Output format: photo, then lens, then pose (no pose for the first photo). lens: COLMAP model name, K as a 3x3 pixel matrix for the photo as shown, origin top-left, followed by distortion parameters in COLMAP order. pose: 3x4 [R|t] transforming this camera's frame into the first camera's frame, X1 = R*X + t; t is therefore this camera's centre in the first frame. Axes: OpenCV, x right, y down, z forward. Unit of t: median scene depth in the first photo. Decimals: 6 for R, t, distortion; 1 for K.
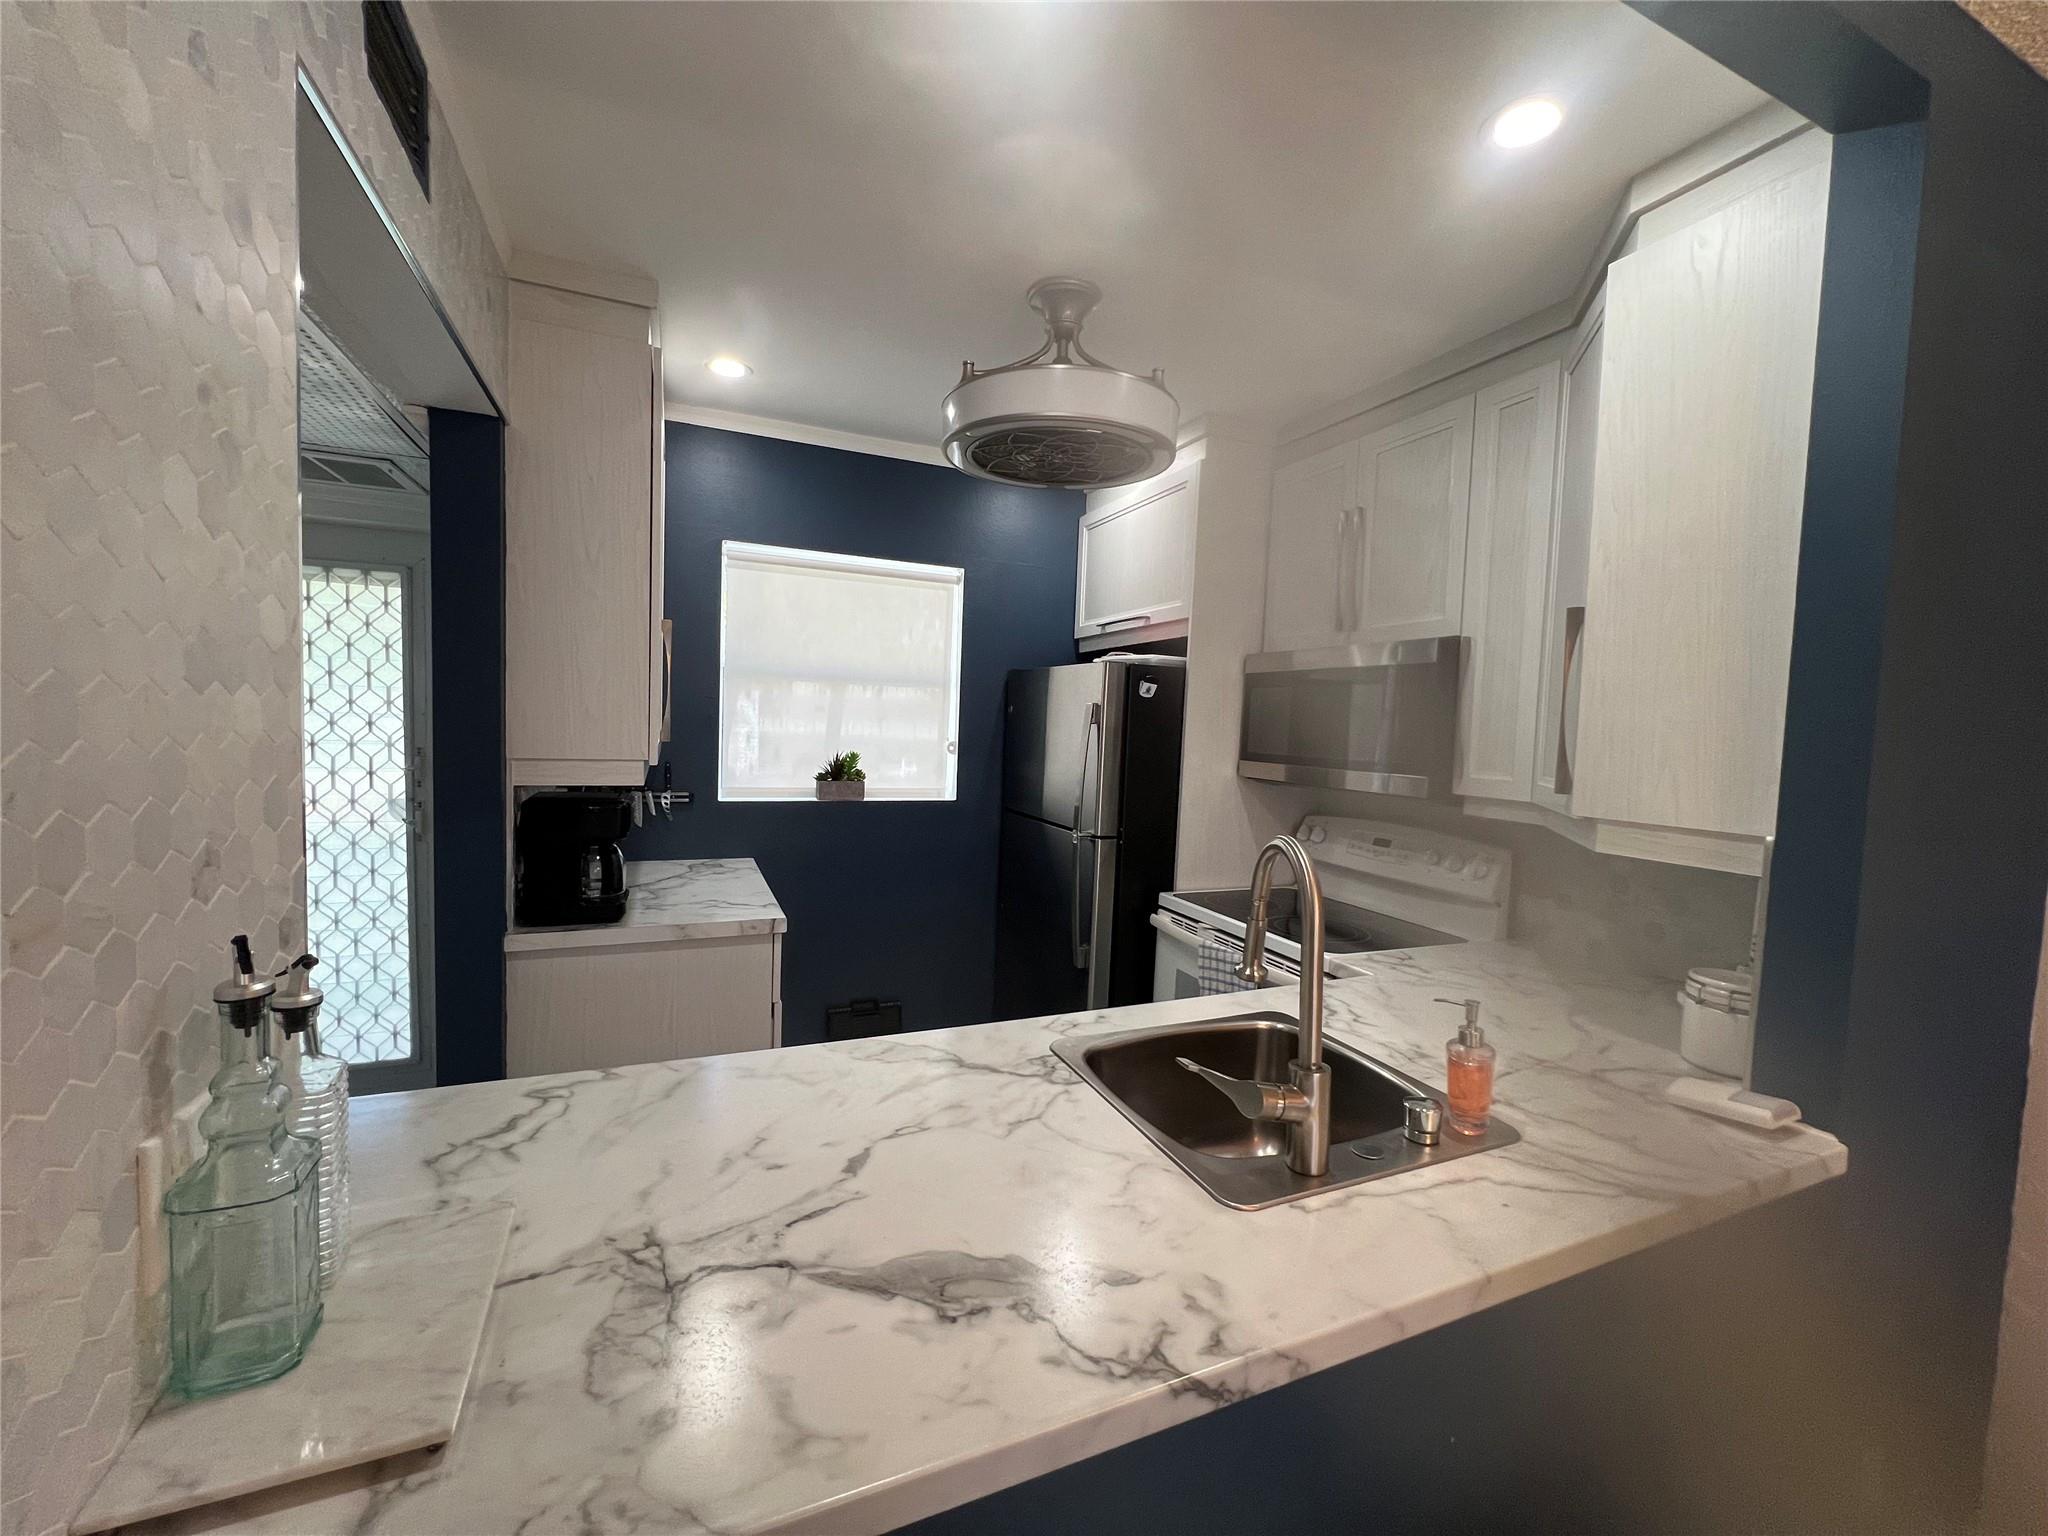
lens RADIAL K [[816.3, 0, 1031.2], [0, 816.3, 768.9], [0, 0, 1]] dist [-0.002599, -0.001071]
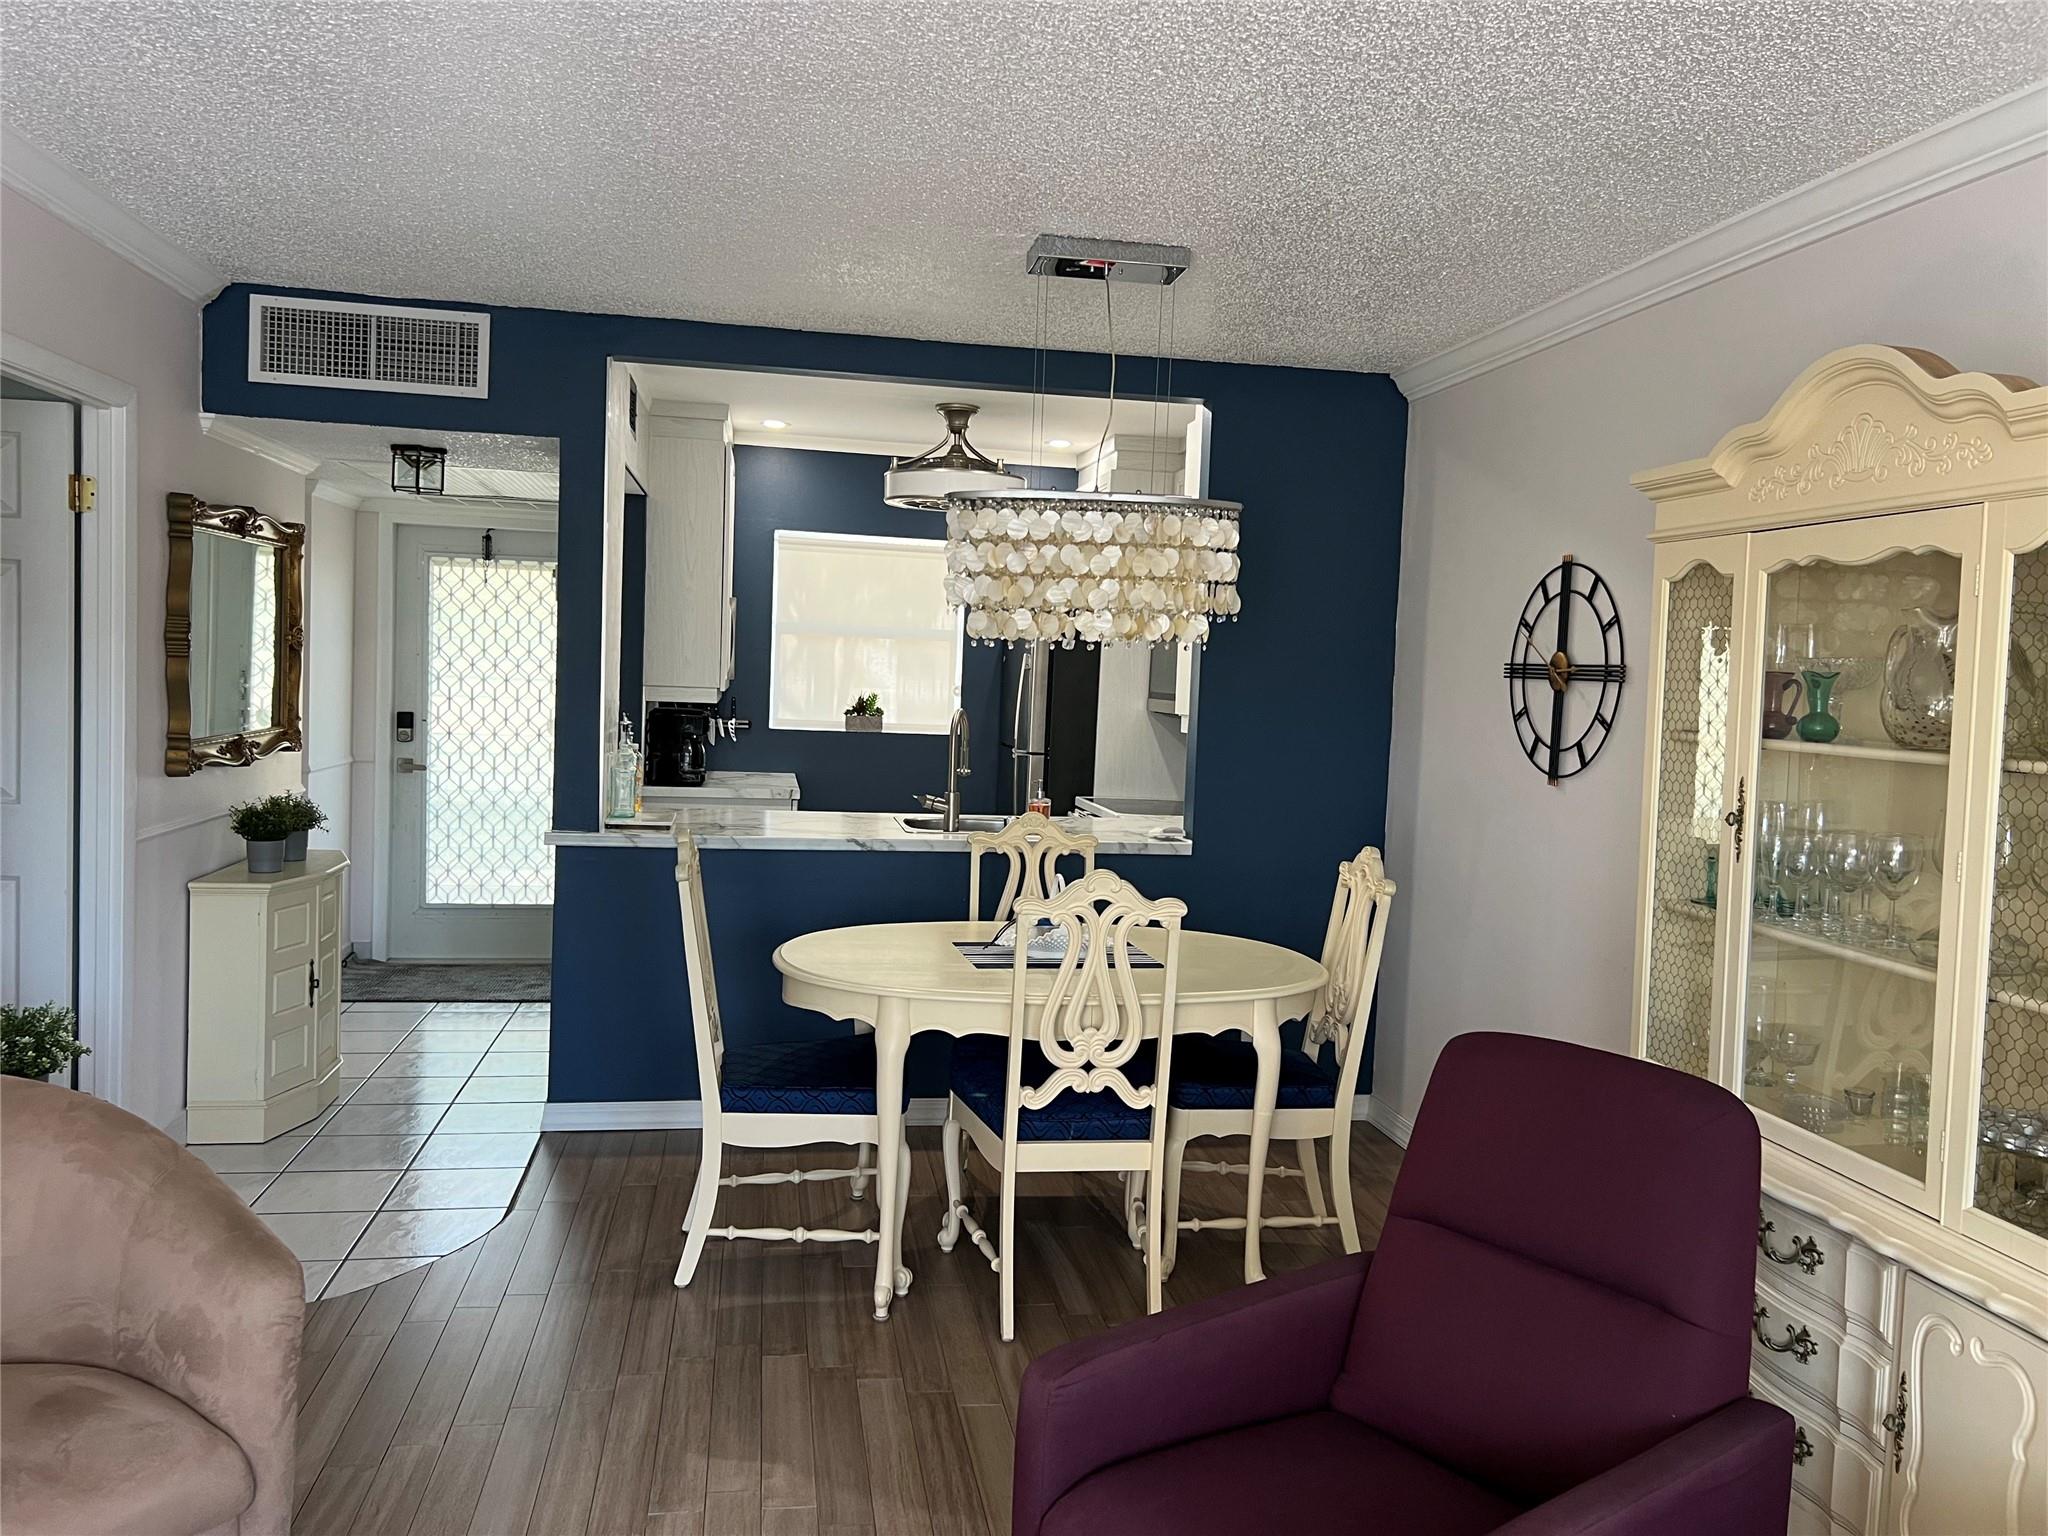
lens RADIAL K [[1531.1, 0, 1043.1], [0, 1531.1, 760.7], [0, 0, 1]] dist [0.047718, -0.054937]
pose [[0.973186, 0.016006, -0.229462, 0.676058], [-0.018160, 0.999809, -0.007278, 0.112987], [0.229301, 0.011250, 0.973290, -1.433260]]
